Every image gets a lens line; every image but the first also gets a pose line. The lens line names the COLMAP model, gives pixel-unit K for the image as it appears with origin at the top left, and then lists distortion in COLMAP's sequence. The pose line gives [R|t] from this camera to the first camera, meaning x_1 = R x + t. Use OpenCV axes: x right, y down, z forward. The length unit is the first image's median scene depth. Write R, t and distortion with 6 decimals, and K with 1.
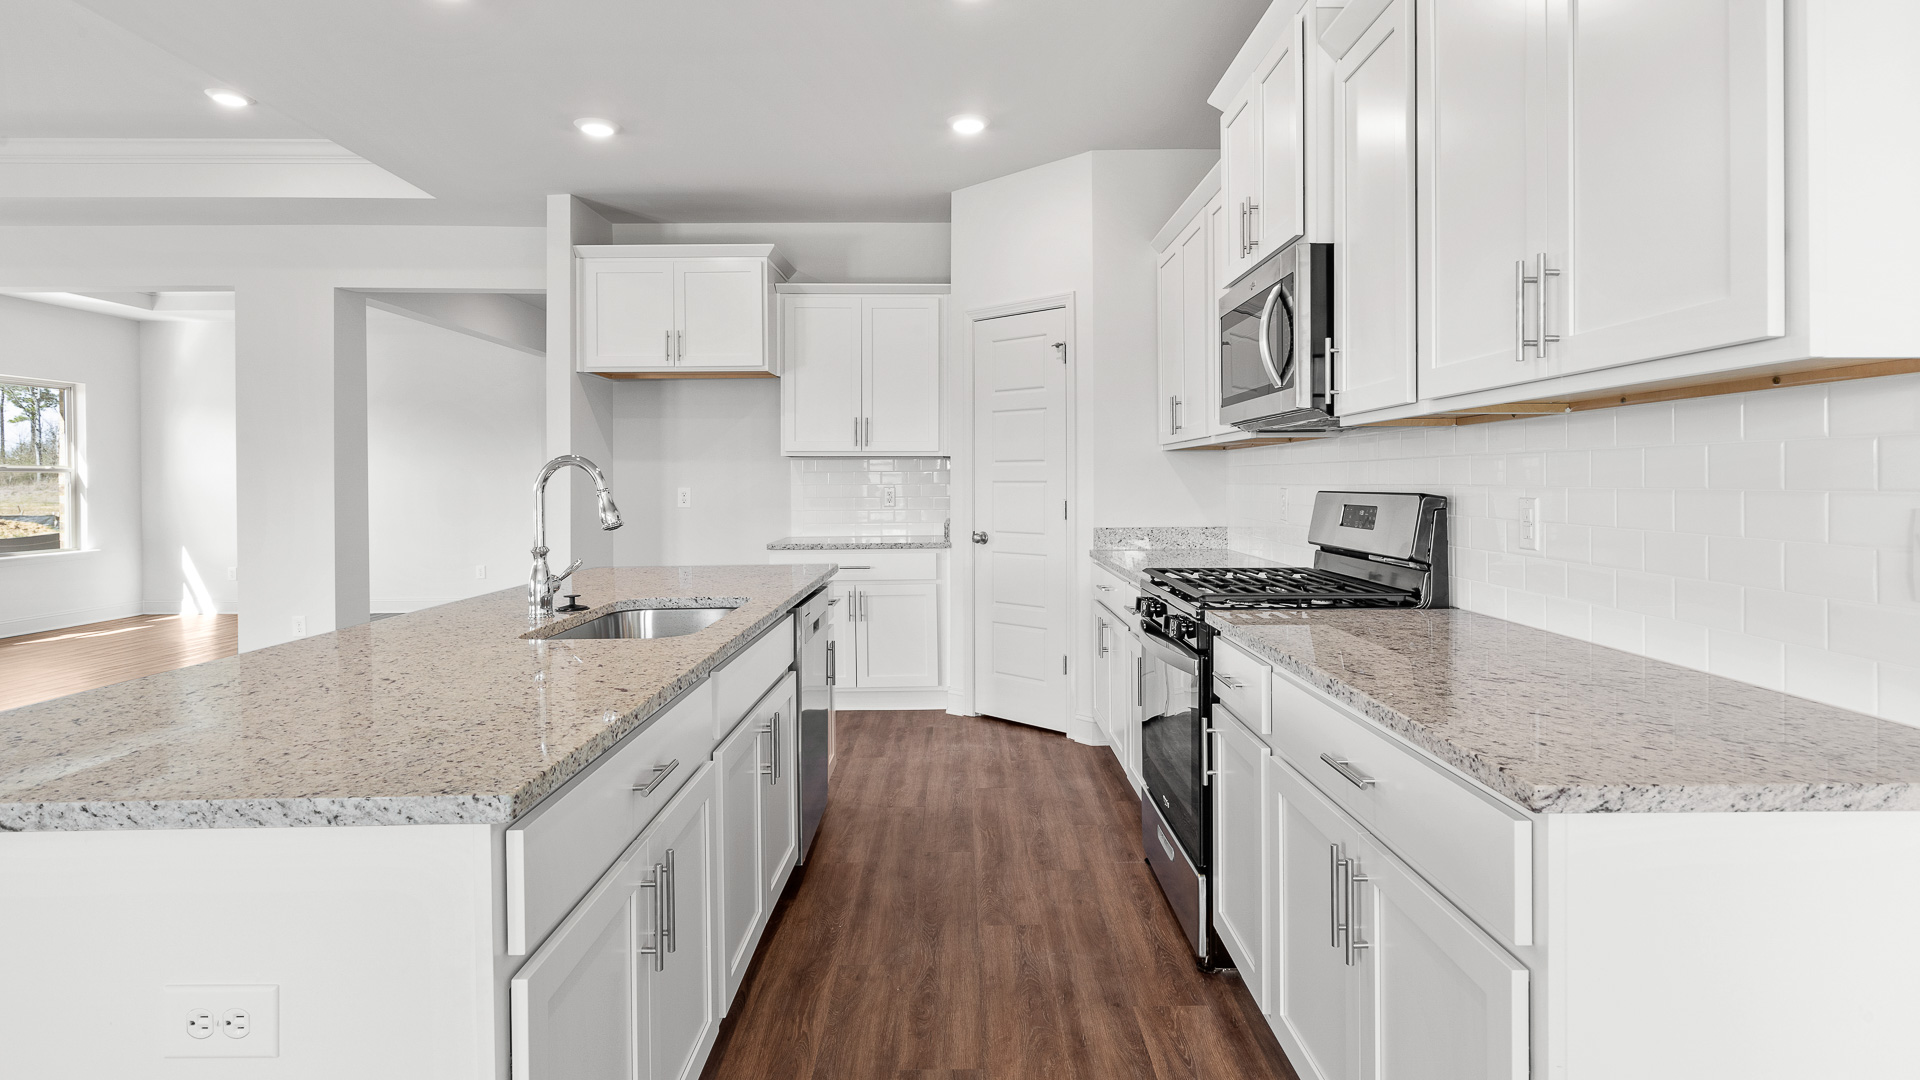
lens RADIAL K [[1002.6, 0, 962.6], [0, 1002.6, 477.0], [0, 0, 1]] dist [0.000618, -0.002700]
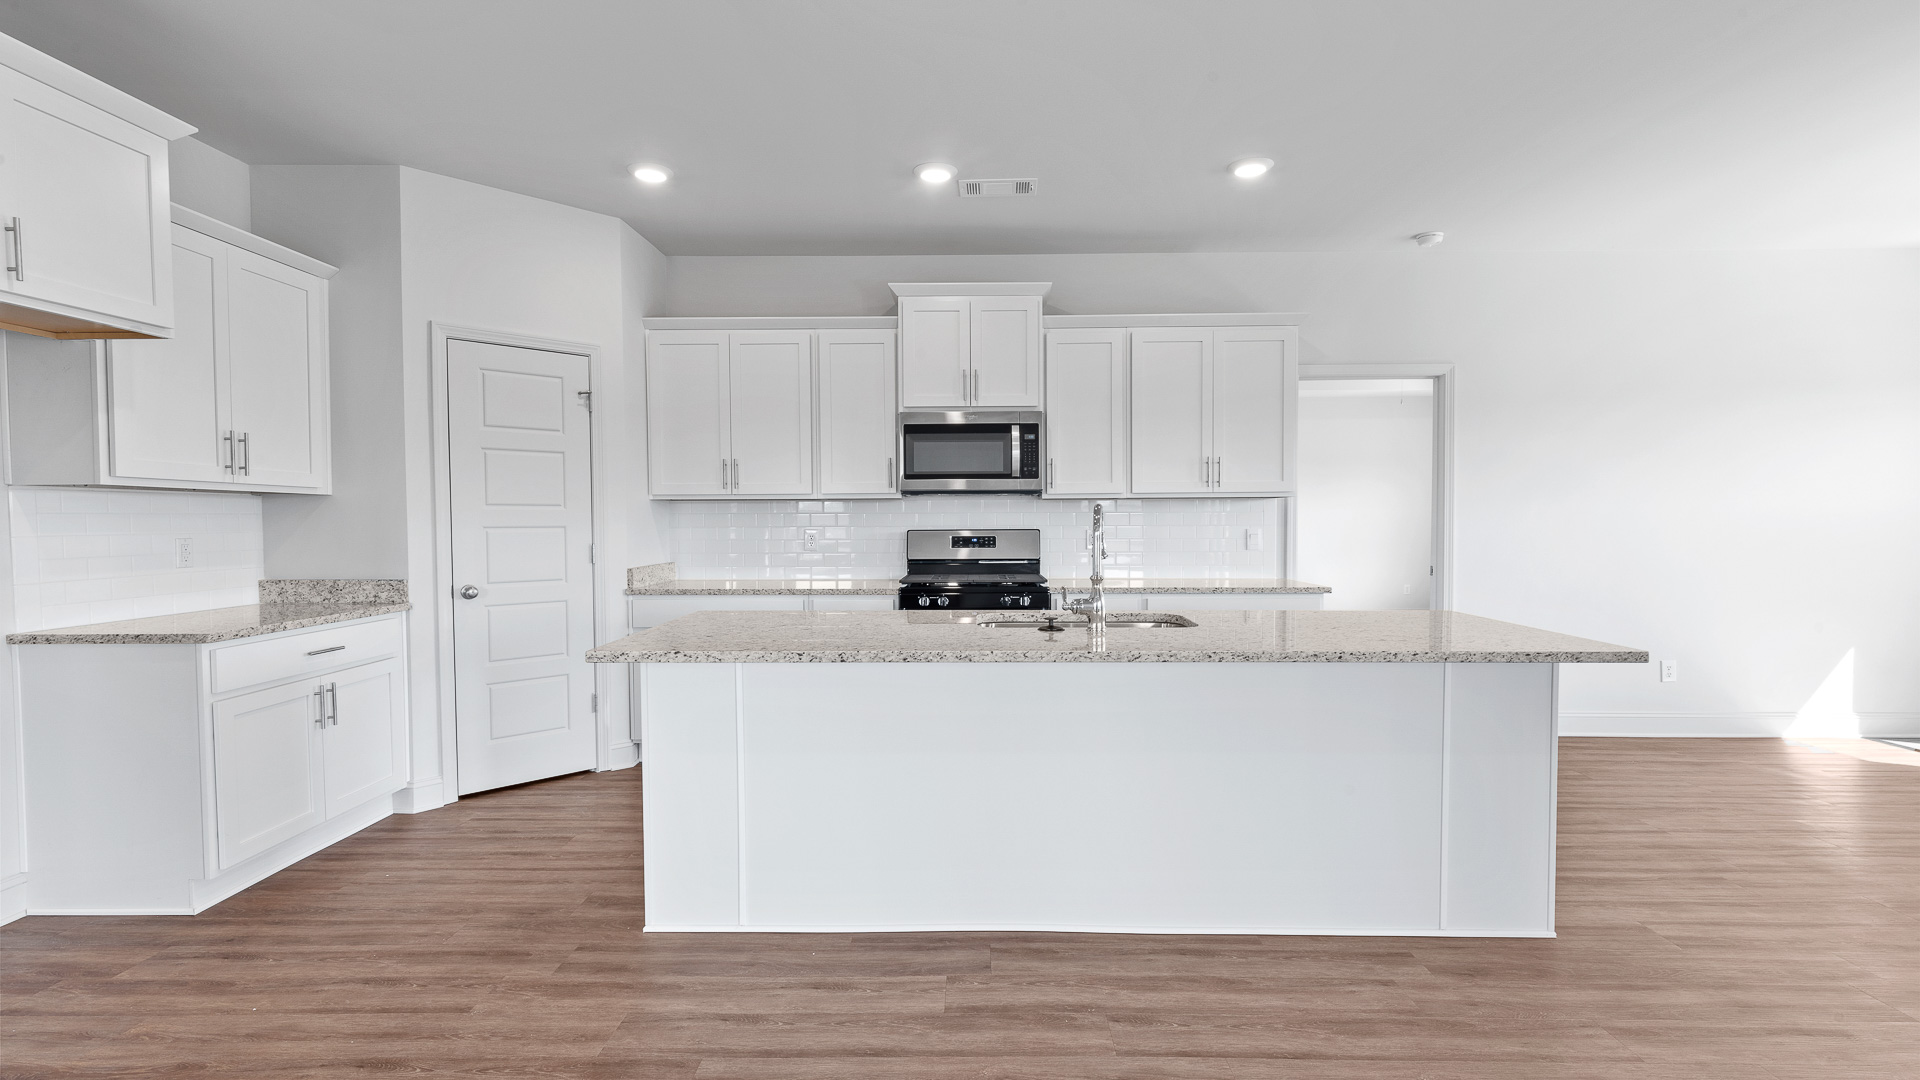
lens RADIAL K [[868.2, 0, 966.2], [0, 868.2, 543.8], [0, 0, 1]] dist [0.005684, -0.000005]
pose [[0.013061, -0.021895, 0.999675, -0.704778], [0.003494, 0.999755, 0.021851, 0.003843], [-0.999909, 0.003207, 0.013135, 0.541150]]
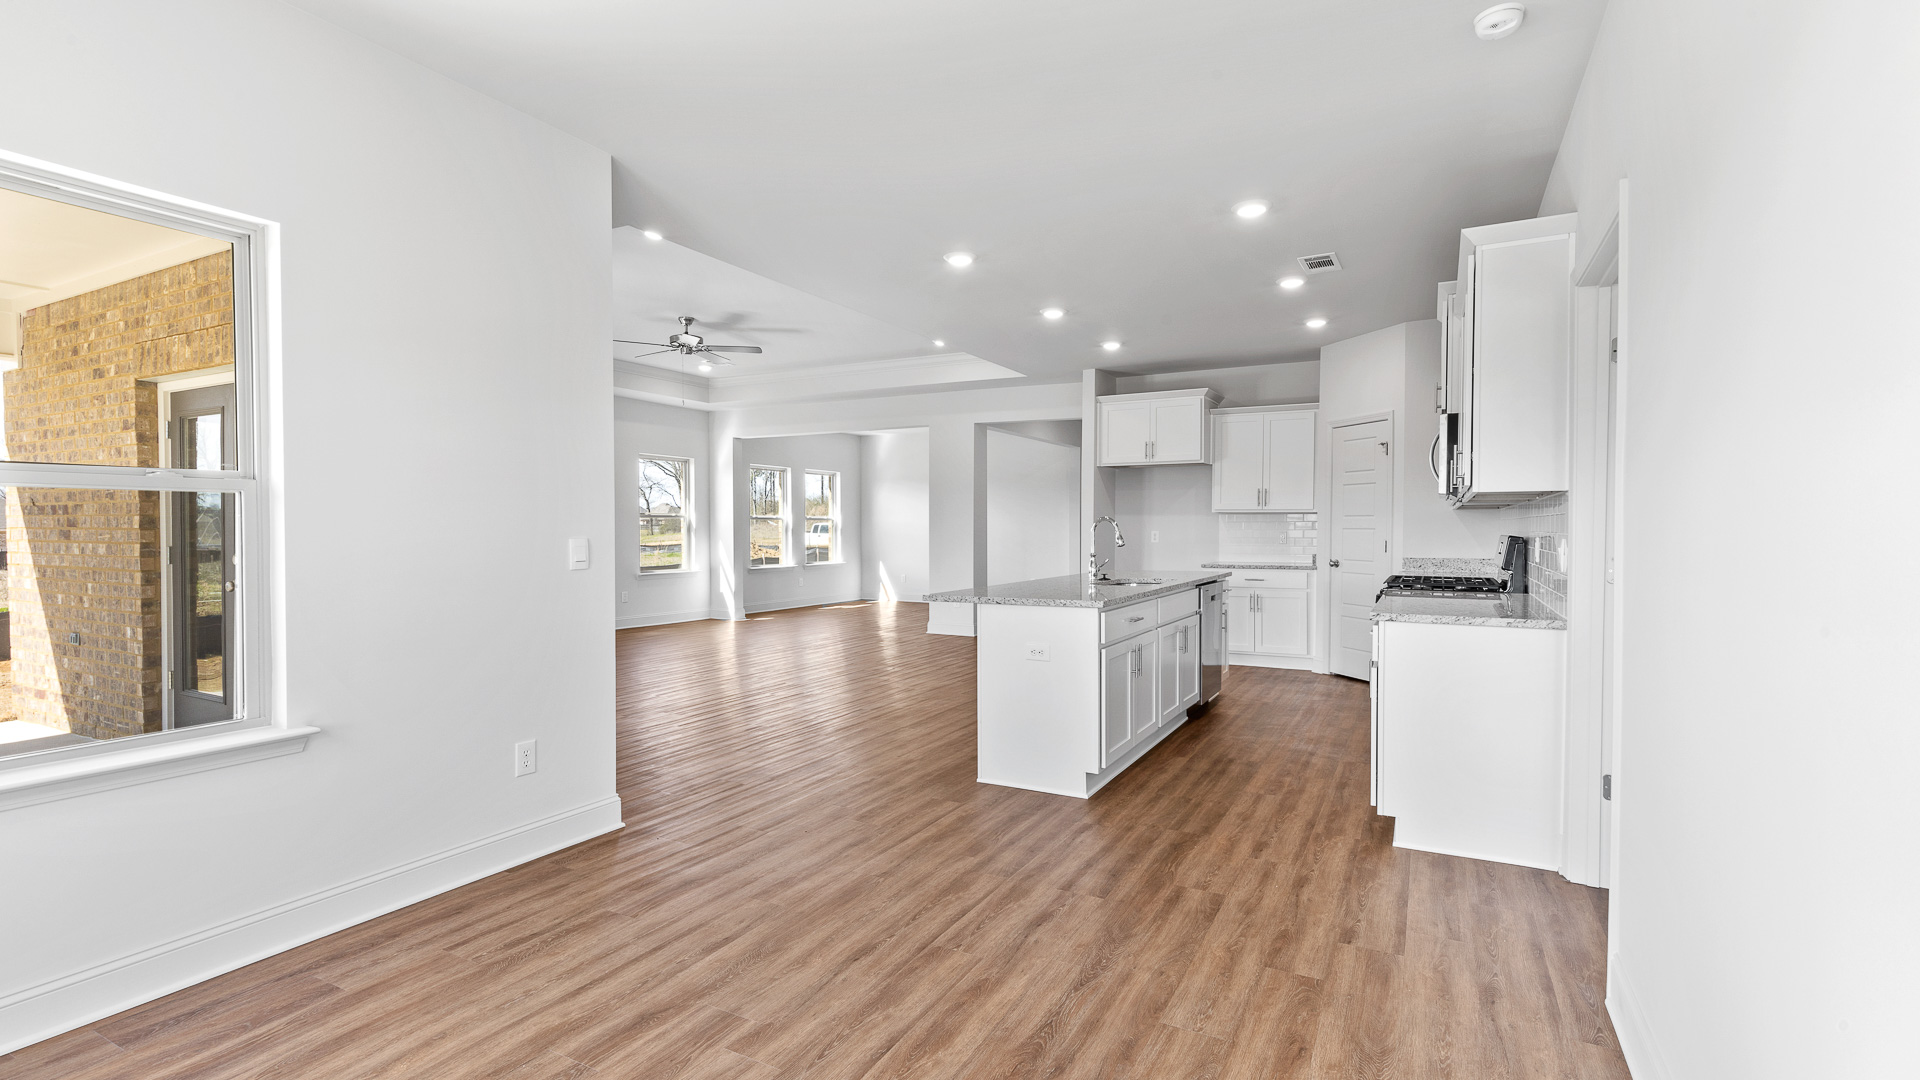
lens RADIAL K [[868.2, 0, 983.3], [0, 868.2, 547.4], [0, 0, 1]] dist [0.005684, -0.000005]
pose [[0.888592, 0.017616, -0.458359, 0.151289], [-0.005115, 0.999581, 0.028499, -0.002407], [0.458669, -0.022979, 0.888310, -0.483843]]
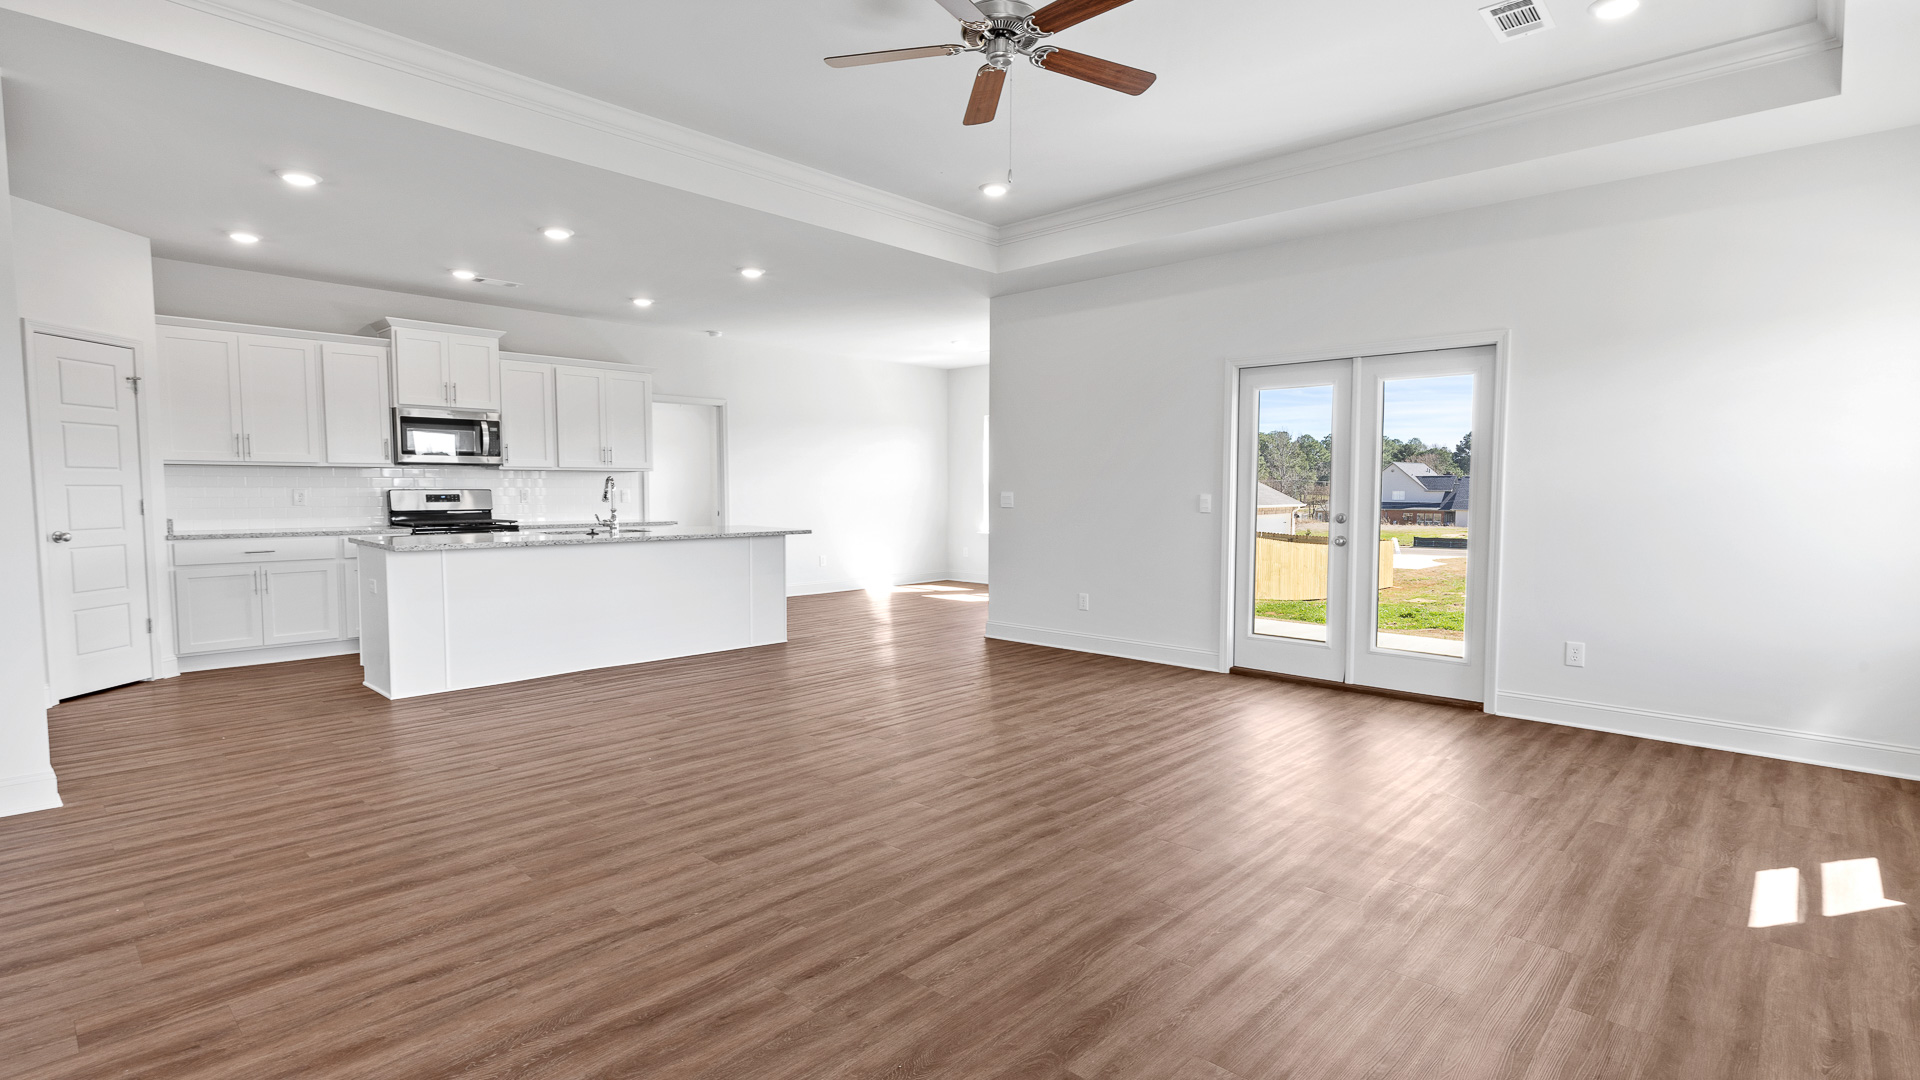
lens RADIAL K [[868.2, 0, 948.0], [0, 868.2, 568.6], [0, 0, 1]] dist [0.005684, -0.000005]
pose [[-0.714747, -0.060311, 0.696778, -1.287401], [0.002989, 0.996002, 0.089277, 0.012899], [-0.699377, 0.065893, -0.711710, 0.966871]]
